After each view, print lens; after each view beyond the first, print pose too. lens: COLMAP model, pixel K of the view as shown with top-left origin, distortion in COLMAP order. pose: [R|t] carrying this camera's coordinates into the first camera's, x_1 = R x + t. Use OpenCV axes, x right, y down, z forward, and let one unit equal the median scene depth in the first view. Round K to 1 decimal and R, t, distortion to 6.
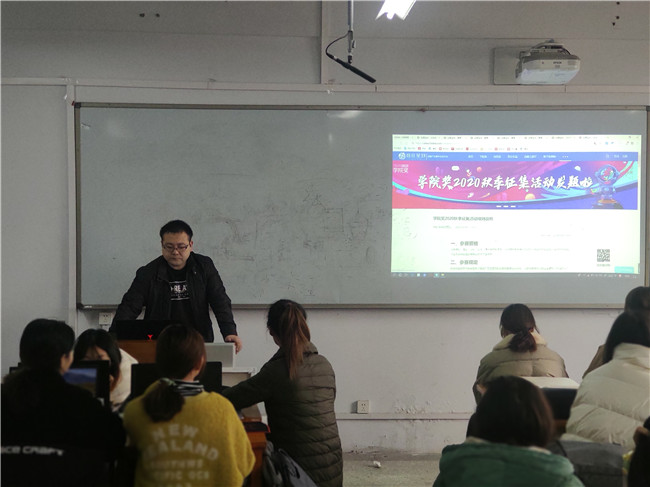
lens RADIAL K [[887.8, 0, 325.0], [0, 887.8, 243.5], [0, 0, 1]] dist [0.196177, -0.796297]
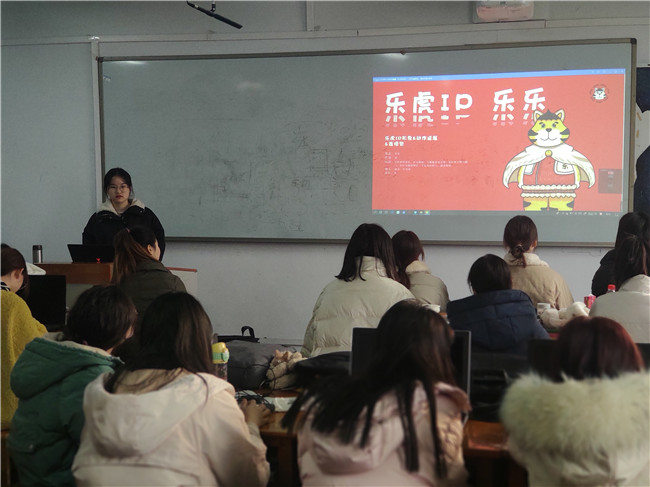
lens RADIAL K [[902.0, 0, 325.0], [0, 902.0, 243.5], [0, 0, 1]] dist [0.170491, -0.605391]
pose [[0.966541, 0.014124, -0.256123, 0.297766], [-0.000620, 0.998609, 0.052728, 0.016388], [0.256512, -0.050805, 0.965205, -0.047089]]
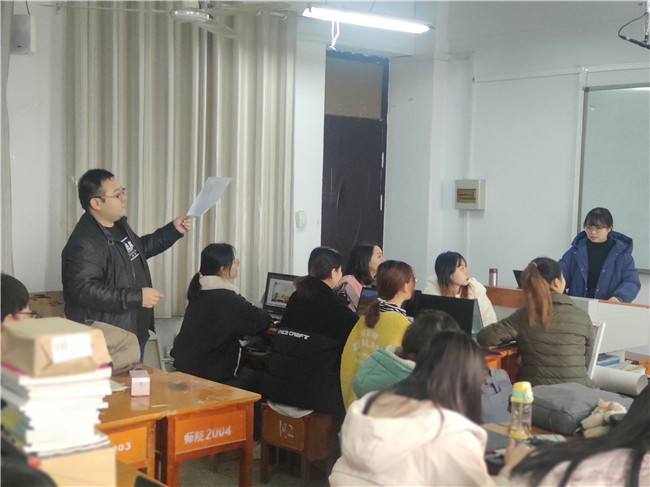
lens RADIAL K [[887.8, 0, 325.0], [0, 887.8, 243.5], [0, 0, 1]] dist [0.196177, -0.796297]
pose [[0.639504, 0.051165, -0.767084, 0.407484], [-0.028602, 0.998676, 0.042767, 0.003371], [0.768256, -0.005409, 0.640120, 0.003637]]
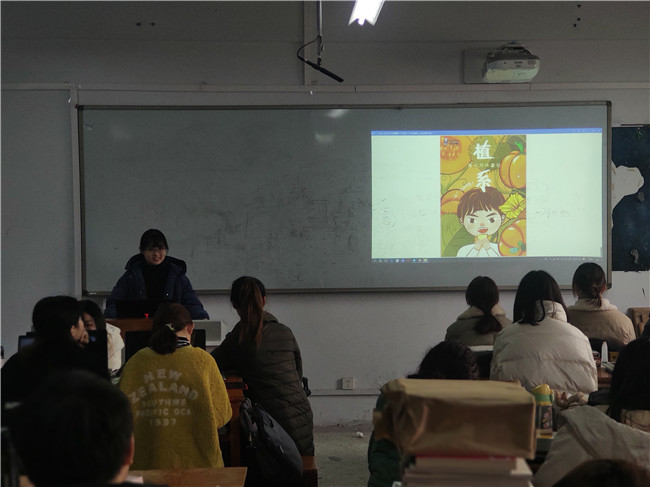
lens RADIAL K [[887.8, 0, 325.0], [0, 887.8, 243.5], [0, 0, 1]] dist [0.196177, -0.796297]
pose [[0.999893, -0.012822, -0.007038, 0.025551], [0.012809, 0.999916, -0.001783, 0.015595], [0.007060, 0.001693, 0.999974, -0.082310]]
